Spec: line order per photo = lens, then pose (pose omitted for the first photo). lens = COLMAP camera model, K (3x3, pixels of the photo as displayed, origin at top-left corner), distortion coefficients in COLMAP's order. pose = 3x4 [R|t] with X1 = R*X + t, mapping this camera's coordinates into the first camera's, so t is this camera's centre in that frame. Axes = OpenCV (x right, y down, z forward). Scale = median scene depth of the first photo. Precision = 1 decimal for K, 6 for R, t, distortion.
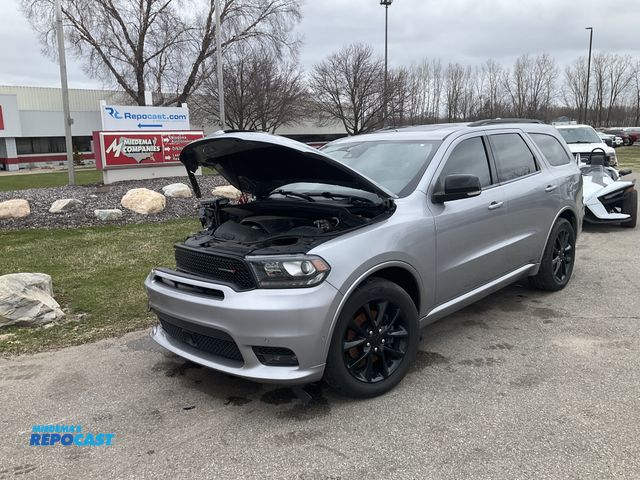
lens RADIAL K [[531.6, 0, 324.1], [0, 531.6, 243.7], [0, 0, 1]] dist [-0.015541, 0.014941]
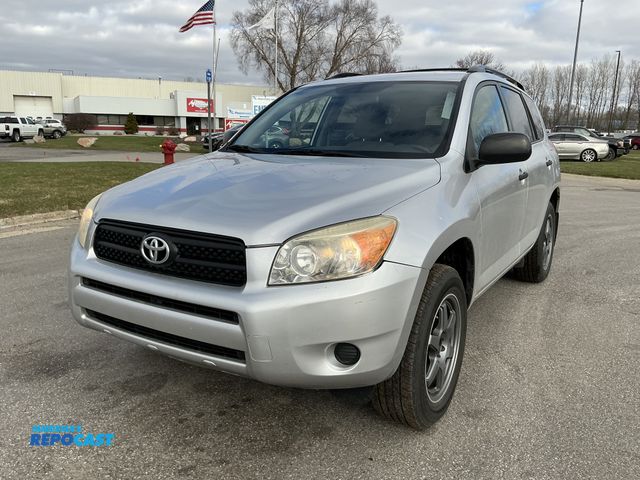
lens RADIAL K [[525.6, 0, 322.9], [0, 525.6, 242.3], [0, 0, 1]] dist [0.021487, -0.059841]
pose [[0.928141, 0.125193, -0.350545, 1.055068], [-0.117545, 0.992132, 0.043104, 0.246560], [0.353183, 0.001198, 0.935554, -1.352804]]
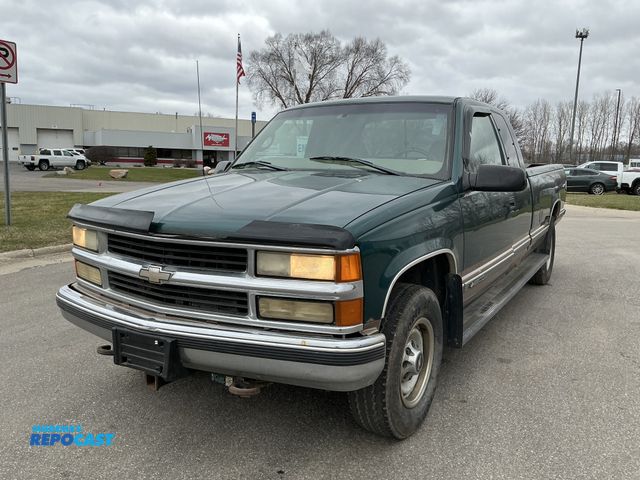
lens RADIAL K [[525.6, 0, 323.9], [0, 525.6, 236.3], [0, 0, 1]] dist [0.021487, -0.059841]
pose [[0.925178, 0.105779, -0.364496, 1.039915], [-0.123942, 0.991929, -0.026729, 0.265330], [0.358727, 0.069905, 0.930821, -1.466415]]
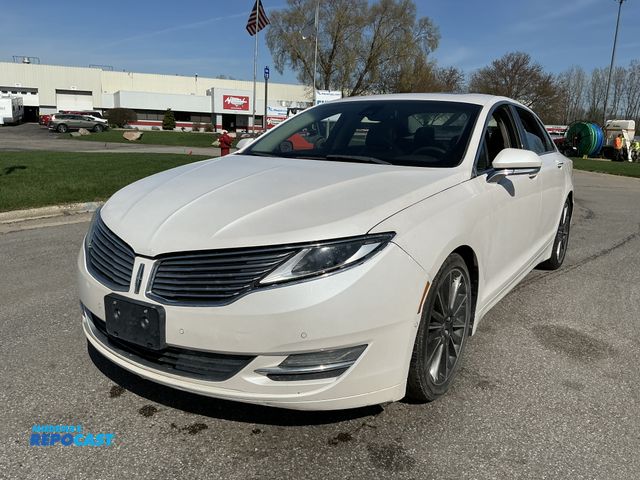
lens RADIAL K [[525.6, 0, 320.9], [0, 525.6, 242.0], [0, 0, 1]] dist [0.021487, -0.059841]
pose [[0.905353, 0.150980, -0.396913, 1.019531], [-0.142800, 0.988474, 0.050276, 0.262238], [0.399929, 0.011161, 0.916478, -1.390370]]
